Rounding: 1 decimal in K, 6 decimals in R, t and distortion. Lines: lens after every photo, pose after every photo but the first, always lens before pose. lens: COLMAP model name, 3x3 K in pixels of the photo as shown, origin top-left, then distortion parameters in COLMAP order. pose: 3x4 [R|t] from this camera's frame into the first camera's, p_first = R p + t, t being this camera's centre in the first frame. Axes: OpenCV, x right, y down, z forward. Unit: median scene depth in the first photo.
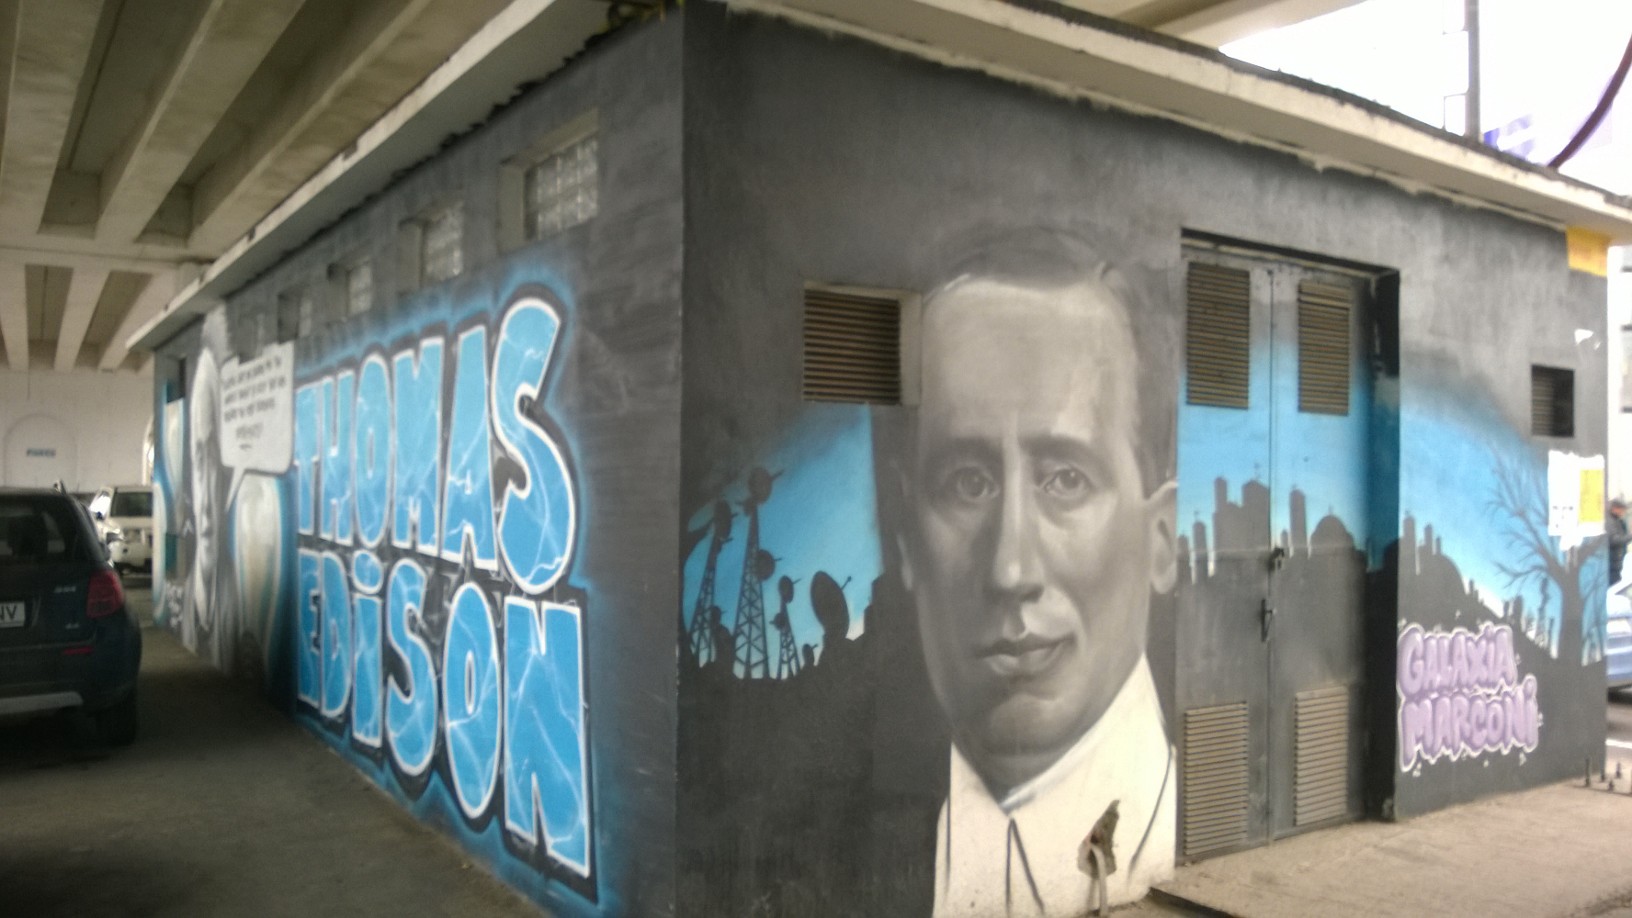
lens RADIAL K [[1274.9, 0, 762.0], [0, 1274.9, 458.8], [0, 0, 1]] dist [0.036999, -0.184248]
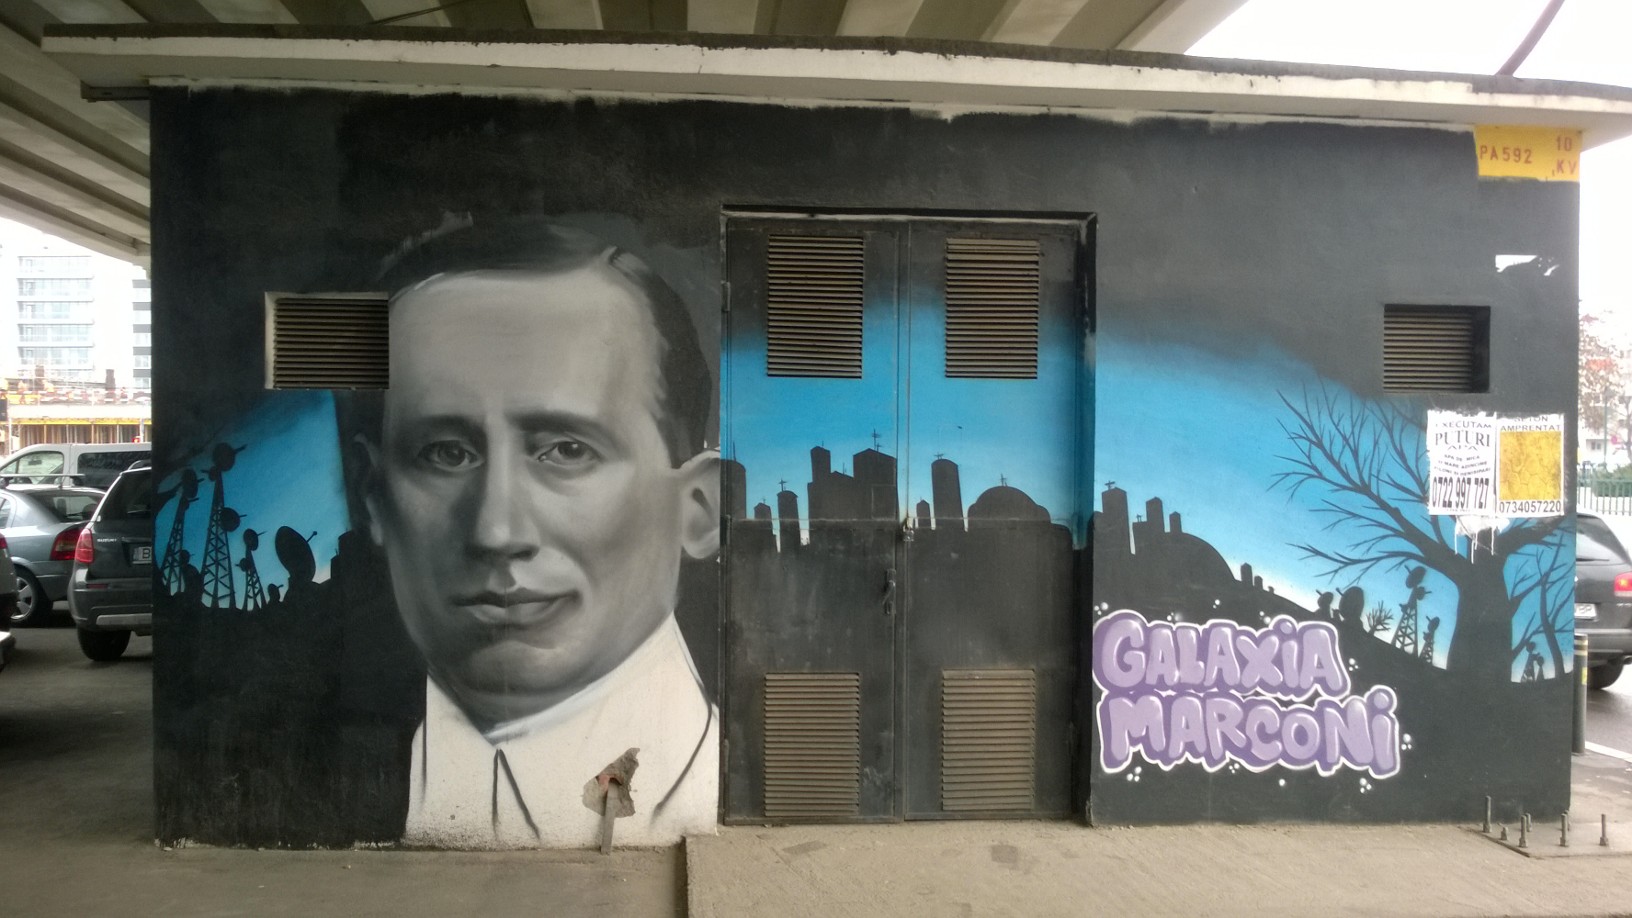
lens RADIAL K [[1274.9, 0, 762.0], [0, 1274.9, 458.8], [0, 0, 1]] dist [0.036999, -0.184248]
pose [[0.876609, 0.000166, -0.481203, 0.881031], [0.013443, 0.999601, 0.024833, -0.001812], [0.481015, -0.028238, 0.876257, 0.114258]]
